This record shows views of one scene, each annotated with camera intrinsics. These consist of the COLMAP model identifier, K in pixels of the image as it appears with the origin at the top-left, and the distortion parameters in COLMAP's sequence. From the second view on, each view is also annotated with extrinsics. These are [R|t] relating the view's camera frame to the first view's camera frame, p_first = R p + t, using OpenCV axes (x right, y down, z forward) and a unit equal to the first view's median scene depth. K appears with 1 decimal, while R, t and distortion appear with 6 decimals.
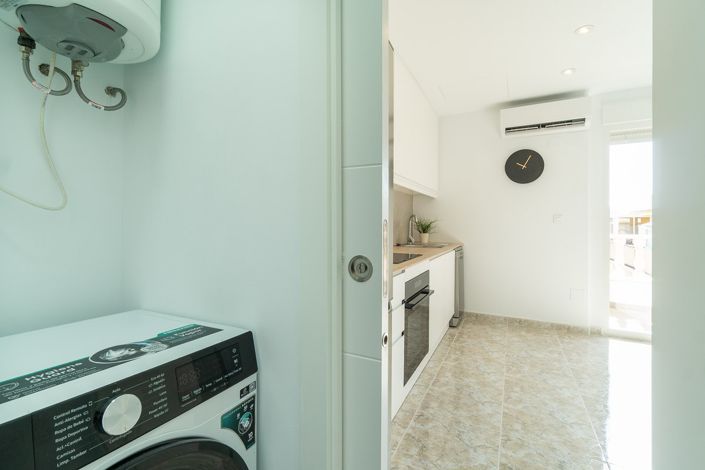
lens RADIAL K [[303.8, 0, 360.3], [0, 303.8, 217.9], [0, 0, 1]] dist [-0.000932, -0.000195]
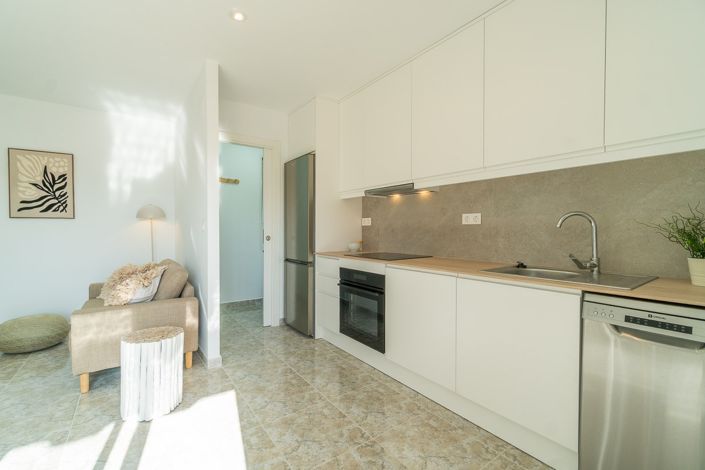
lens RADIAL K [[310.6, 0, 349.8], [0, 310.6, 235.0], [0, 0, 1]] dist [-0.000415, -0.000162]
pose [[-0.454796, 0.010244, -0.890537, 0.814041], [0.014281, 0.999889, 0.004209, 0.019404], [0.890481, -0.010804, -0.454891, 0.929541]]
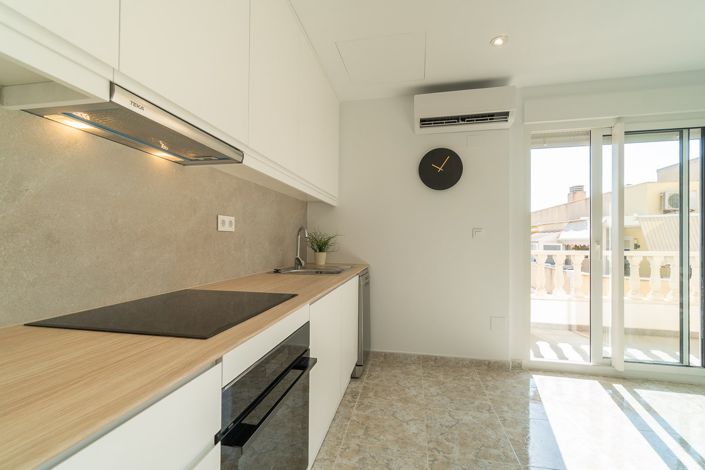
lens RADIAL K [[302.3, 0, 351.0], [0, 302.3, 239.0], [0, 0, 1]] dist [0.000166, 0.000006]
pose [[0.966295, -0.002493, 0.257427, 0.105399], [-0.001781, 0.999864, 0.016370, 0.006262], [-0.257433, -0.016277, 0.966159, 0.298035]]
